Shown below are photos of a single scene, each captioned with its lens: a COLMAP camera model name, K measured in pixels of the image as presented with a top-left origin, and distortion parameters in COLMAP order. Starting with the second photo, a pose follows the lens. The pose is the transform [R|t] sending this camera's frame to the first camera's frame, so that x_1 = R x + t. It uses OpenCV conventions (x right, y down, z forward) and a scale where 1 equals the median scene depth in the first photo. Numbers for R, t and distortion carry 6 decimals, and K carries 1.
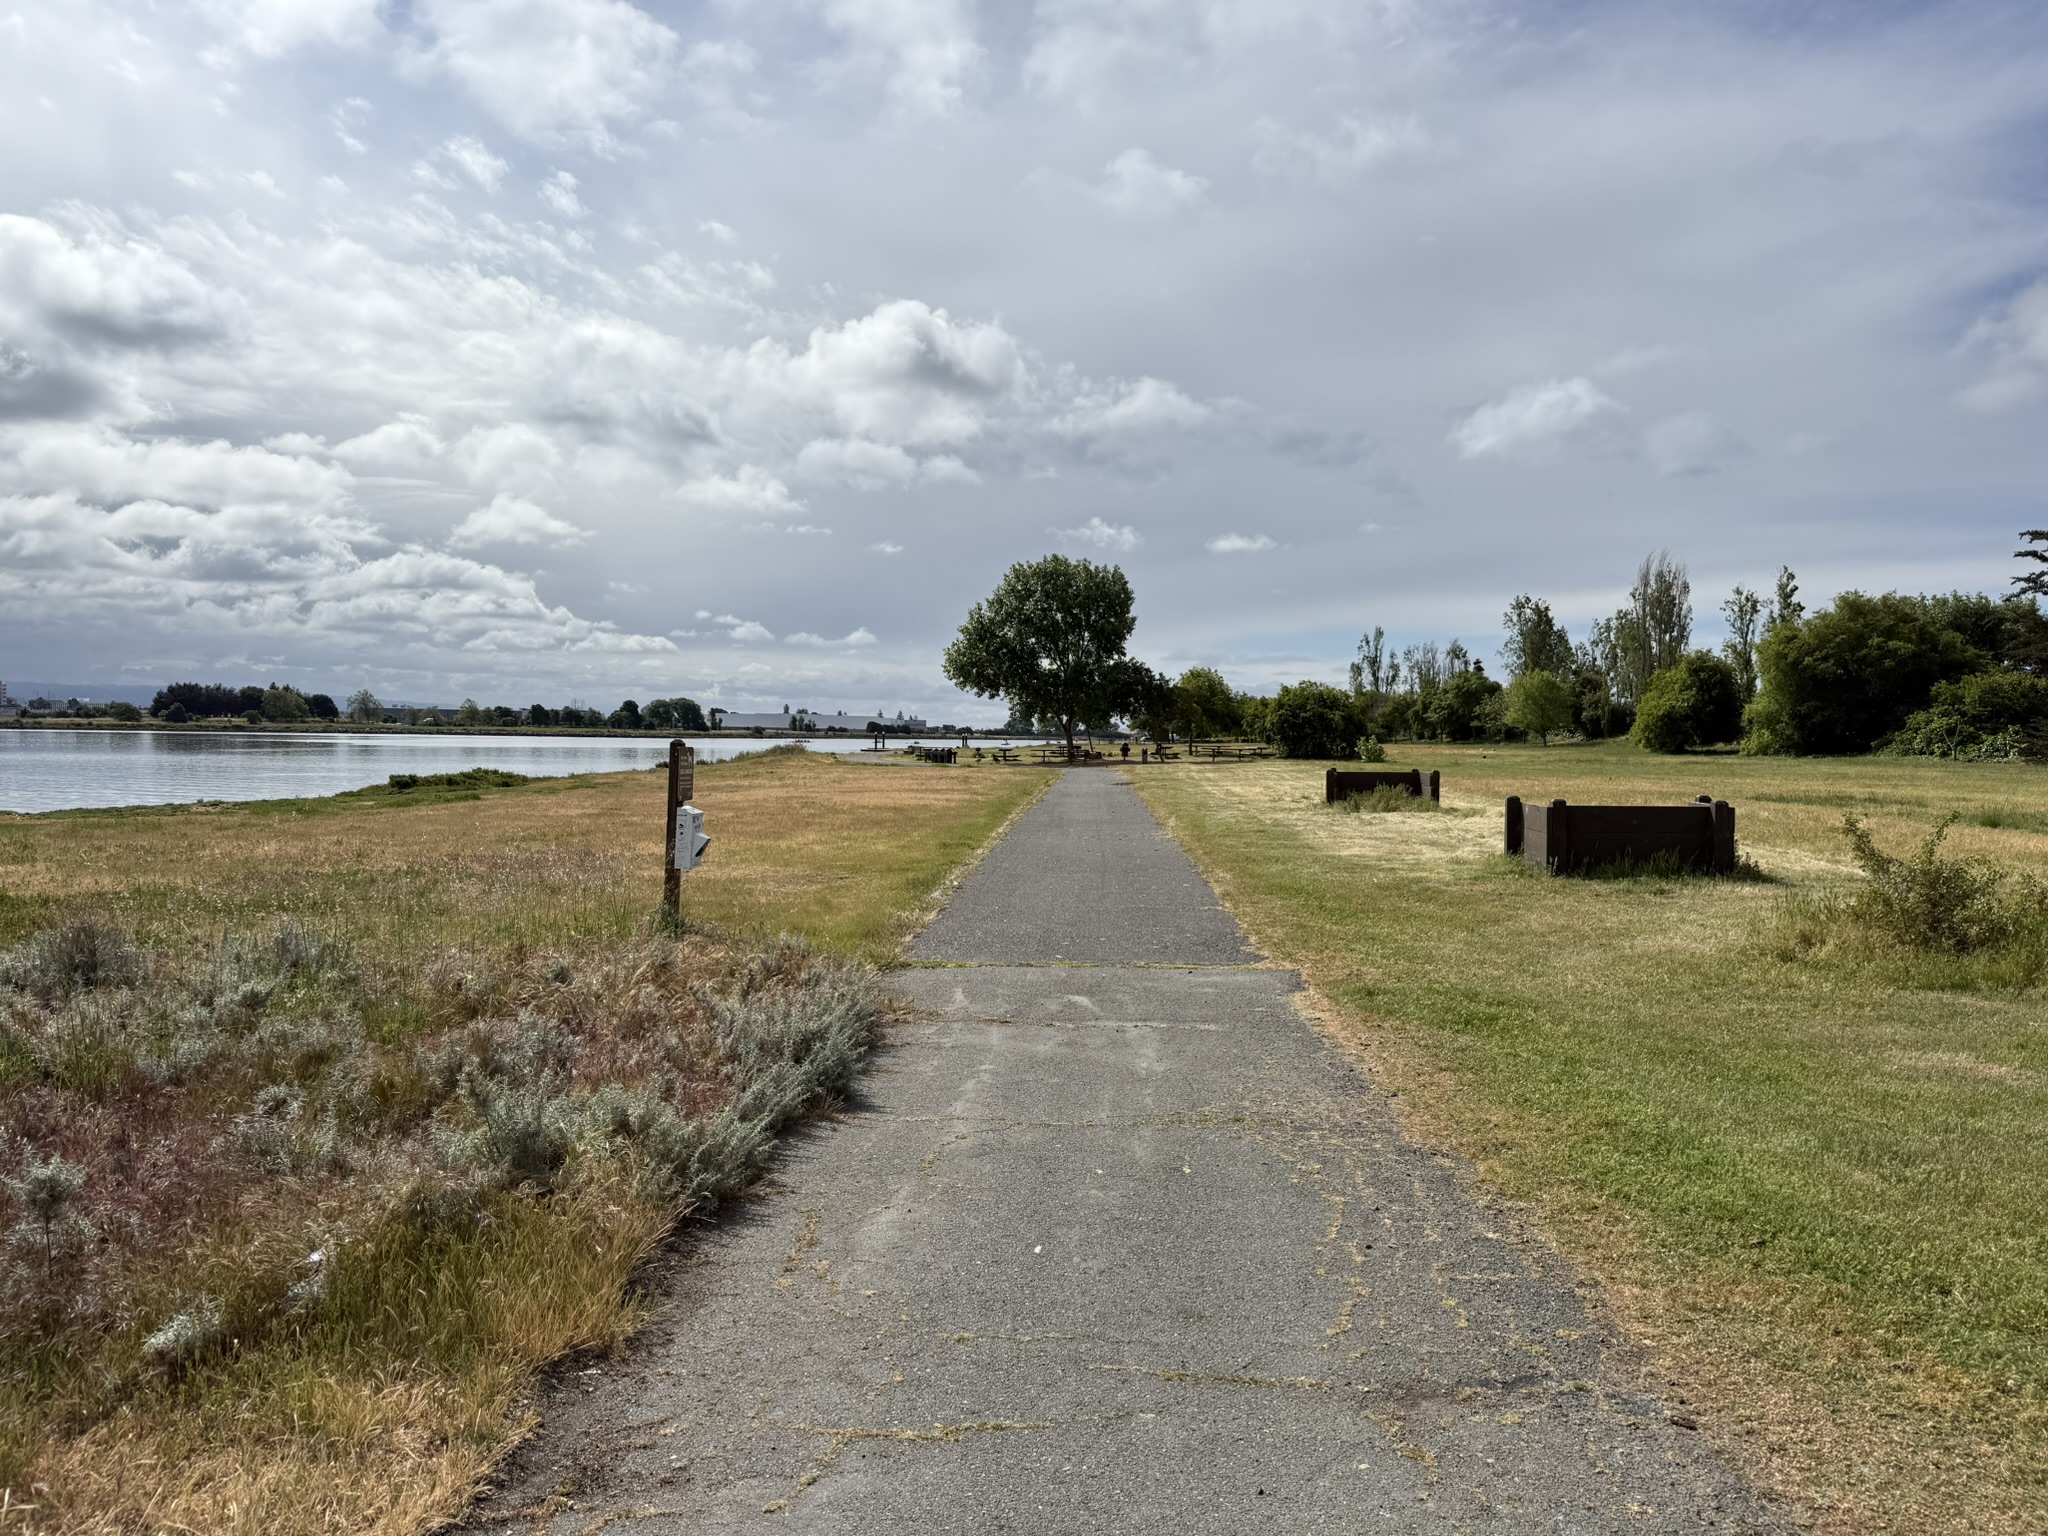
lens RADIAL K [[1438.6, 0, 1024.0], [0, 1438.6, 768.0], [0, 0, 1]] dist [0.090548, -0.001764]
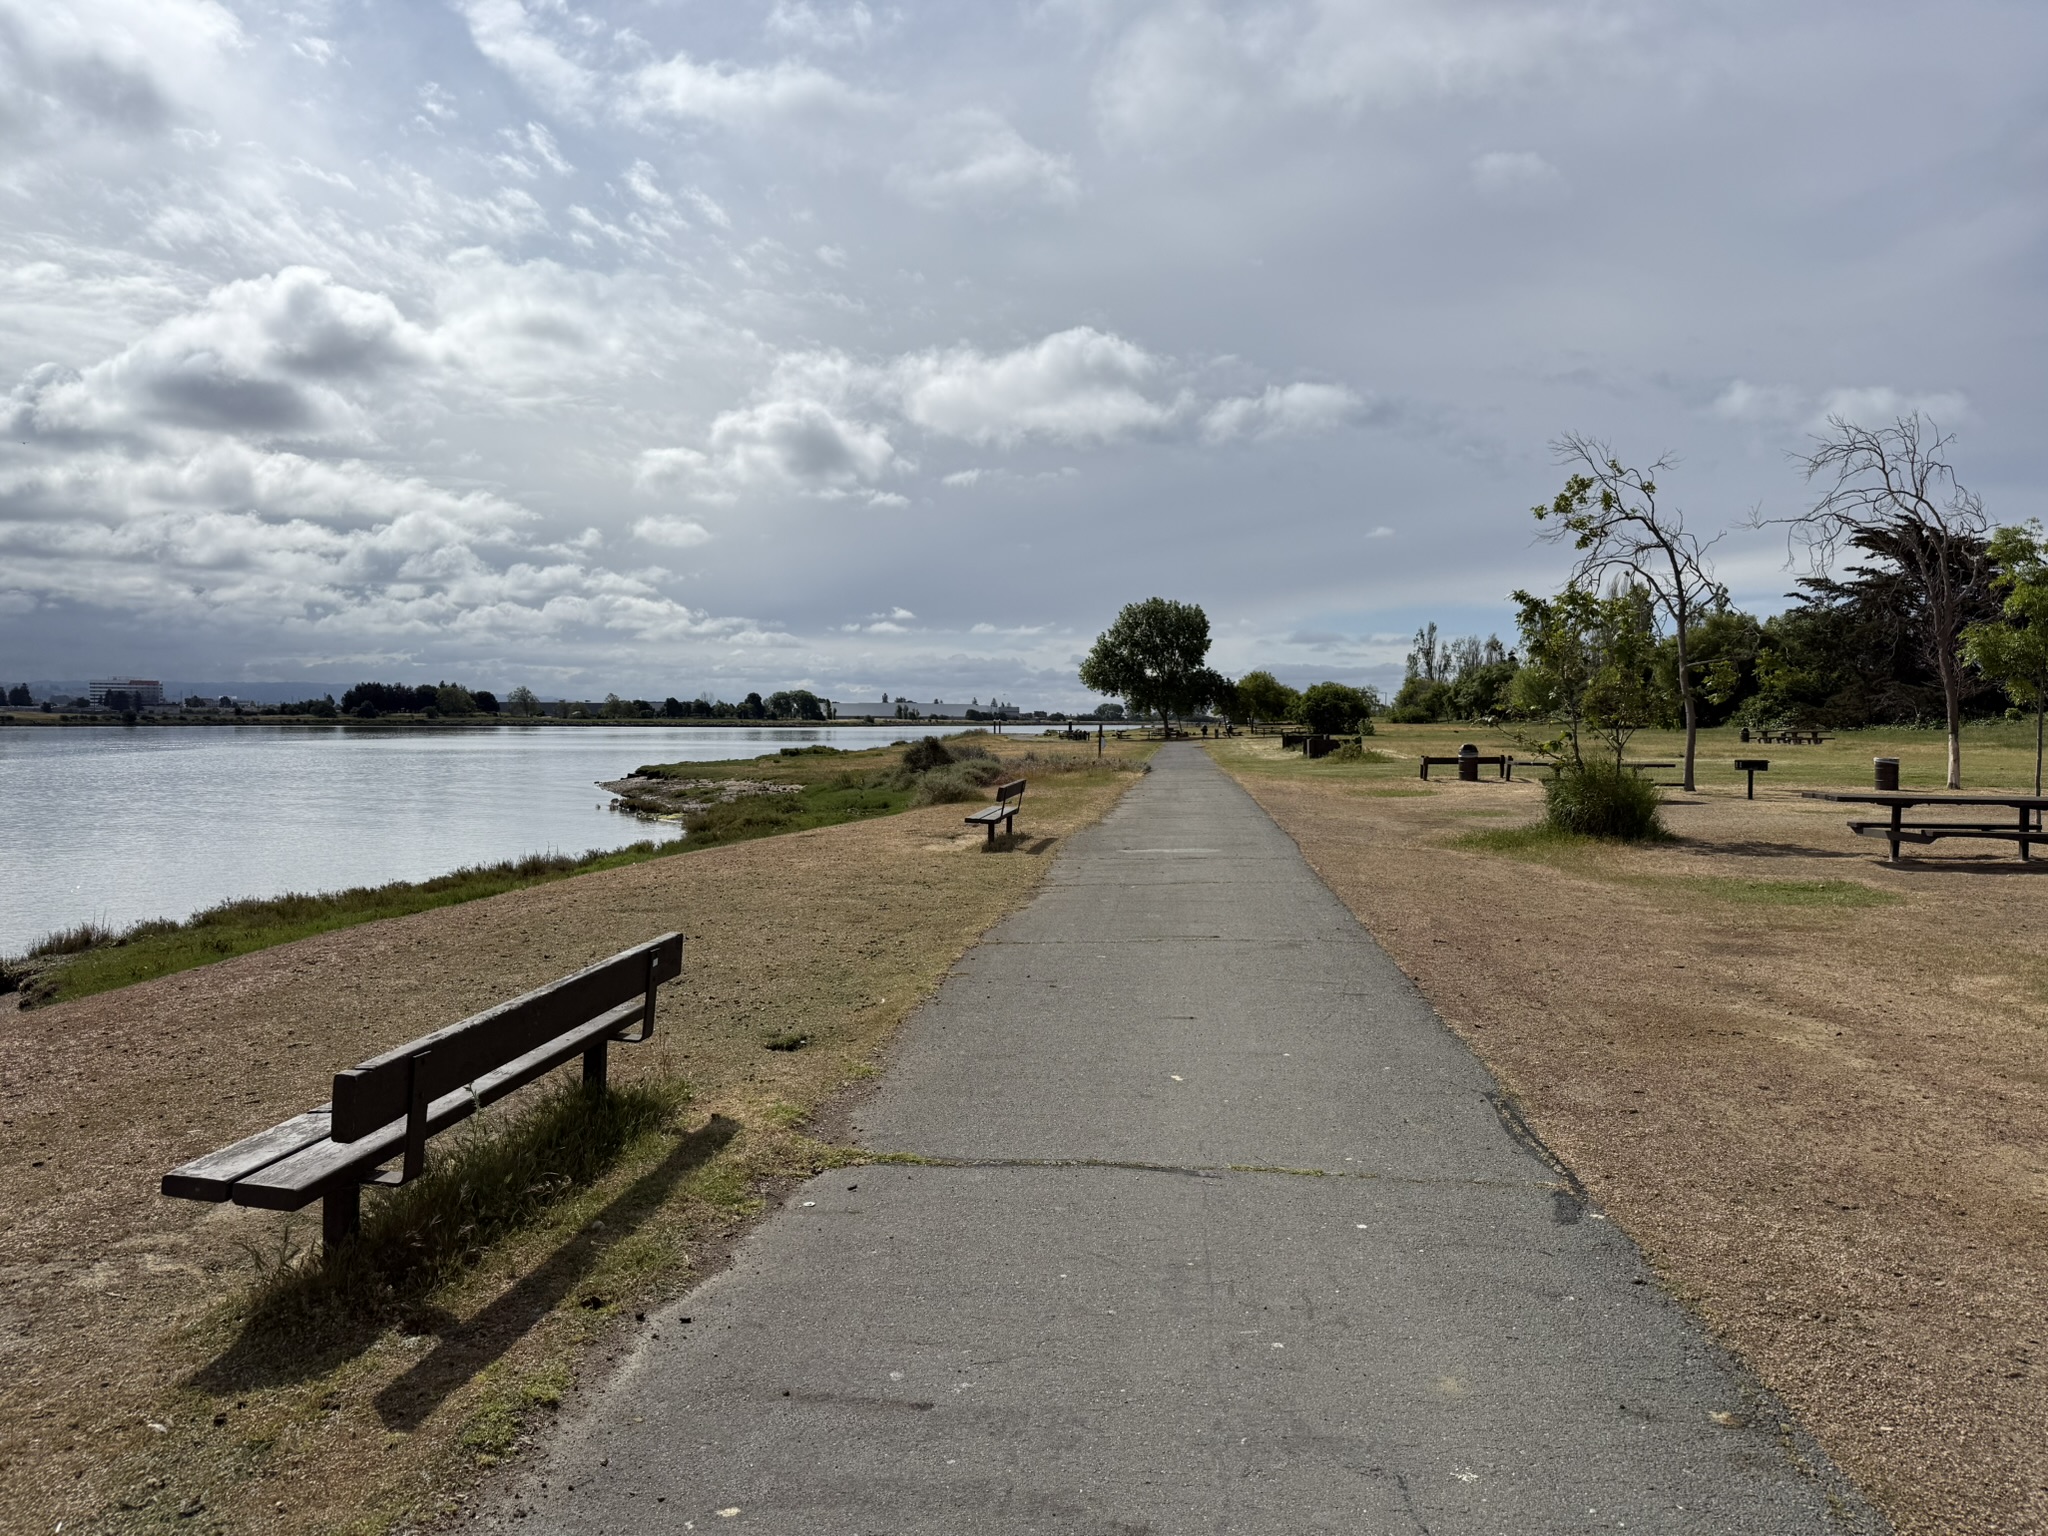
lens RADIAL K [[1438.6, 0, 1024.0], [0, 1438.6, 768.0], [0, 0, 1]] dist [0.090548, -0.001764]
pose [[0.998016, -0.010185, -0.062128, -0.012210], [0.010812, 0.999894, 0.009773, 0.005314], [0.062022, -0.010425, 0.998020, -0.262318]]
